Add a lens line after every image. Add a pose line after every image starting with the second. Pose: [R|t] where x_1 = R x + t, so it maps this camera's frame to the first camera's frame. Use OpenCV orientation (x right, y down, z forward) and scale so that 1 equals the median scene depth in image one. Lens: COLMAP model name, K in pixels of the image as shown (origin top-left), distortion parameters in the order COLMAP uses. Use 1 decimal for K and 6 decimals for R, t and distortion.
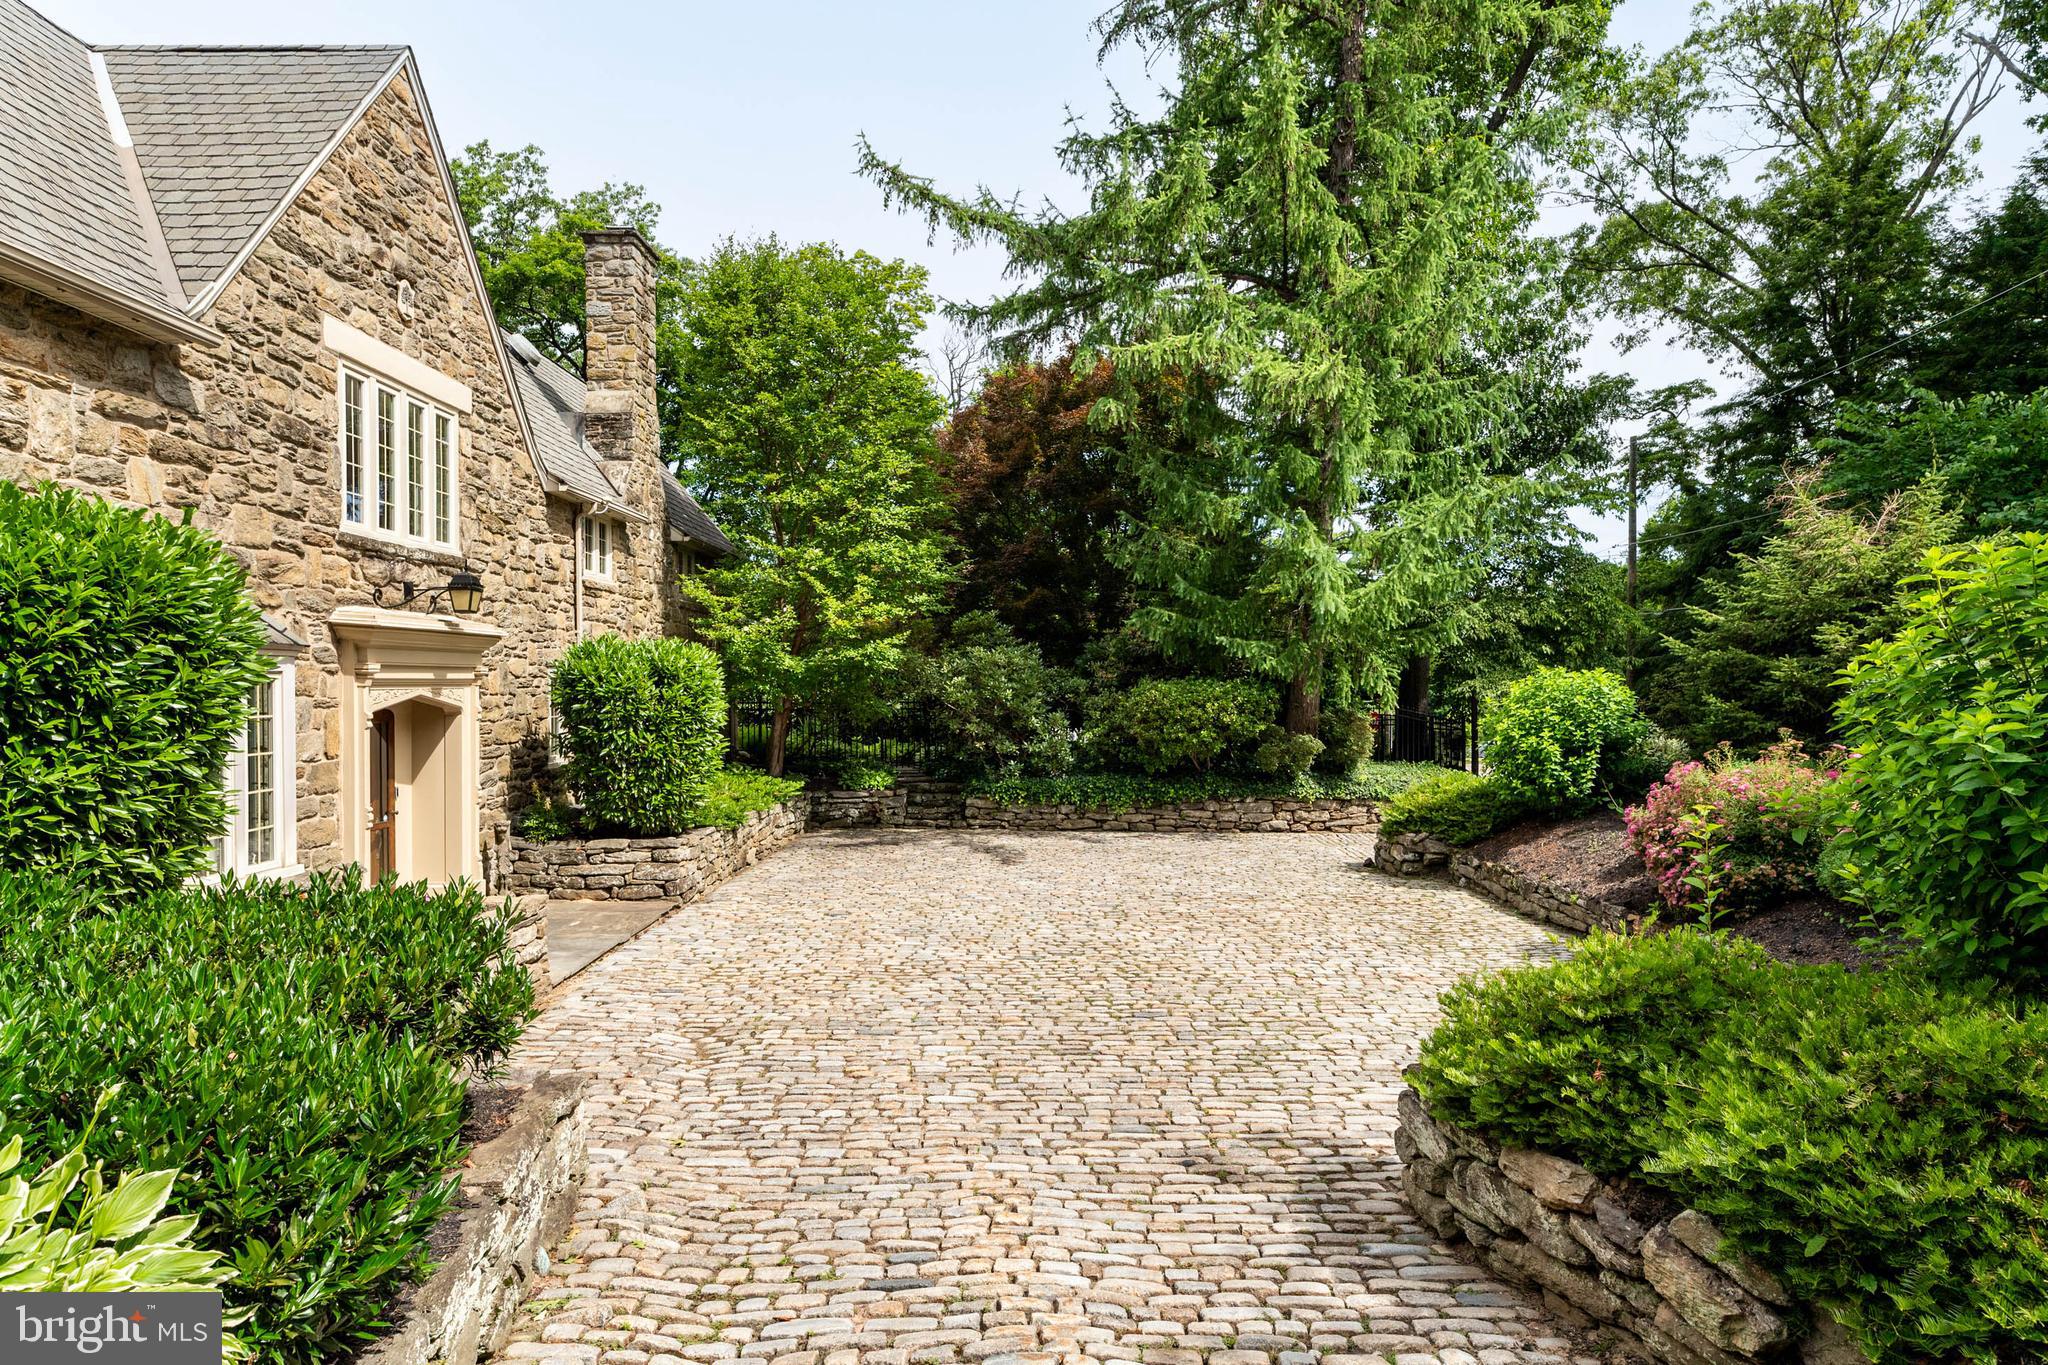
lens RADIAL K [[1187.9, 0, 1021.3], [0, 1187.9, 676.2], [0, 0, 1]] dist [0.002233, -0.001305]
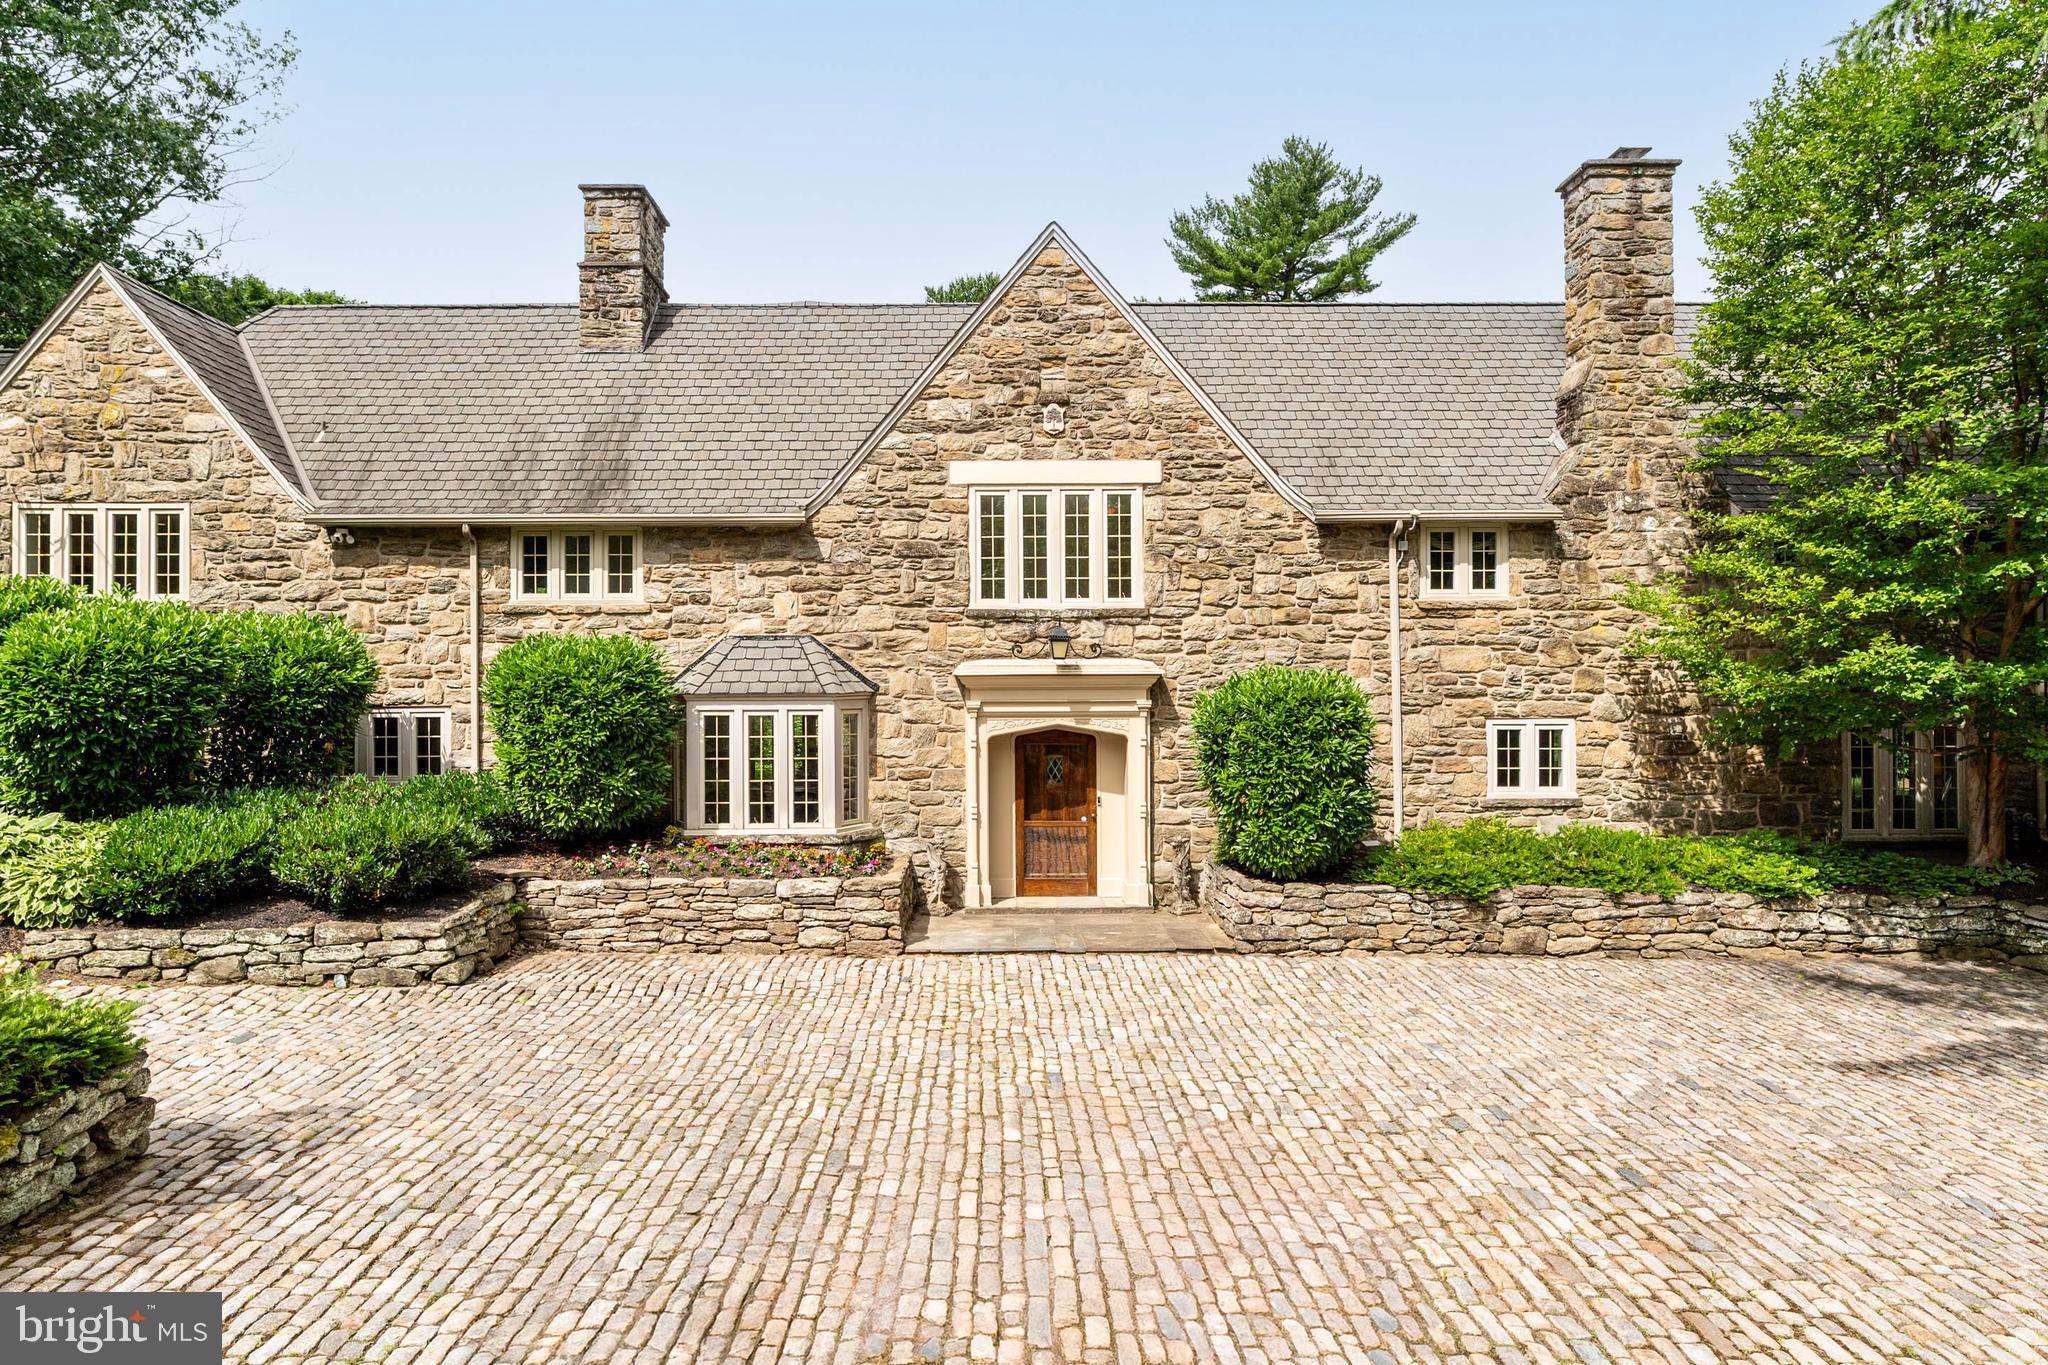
lens RADIAL K [[1187.9, 0, 1021.3], [0, 1187.9, 676.2], [0, 0, 1]] dist [0.002233, -0.001305]
pose [[0.030433, -0.005058, -0.999524, 0.854305], [0.010354, 0.999935, -0.004745, -0.033336], [0.999483, -0.010205, 0.030483, 1.016955]]
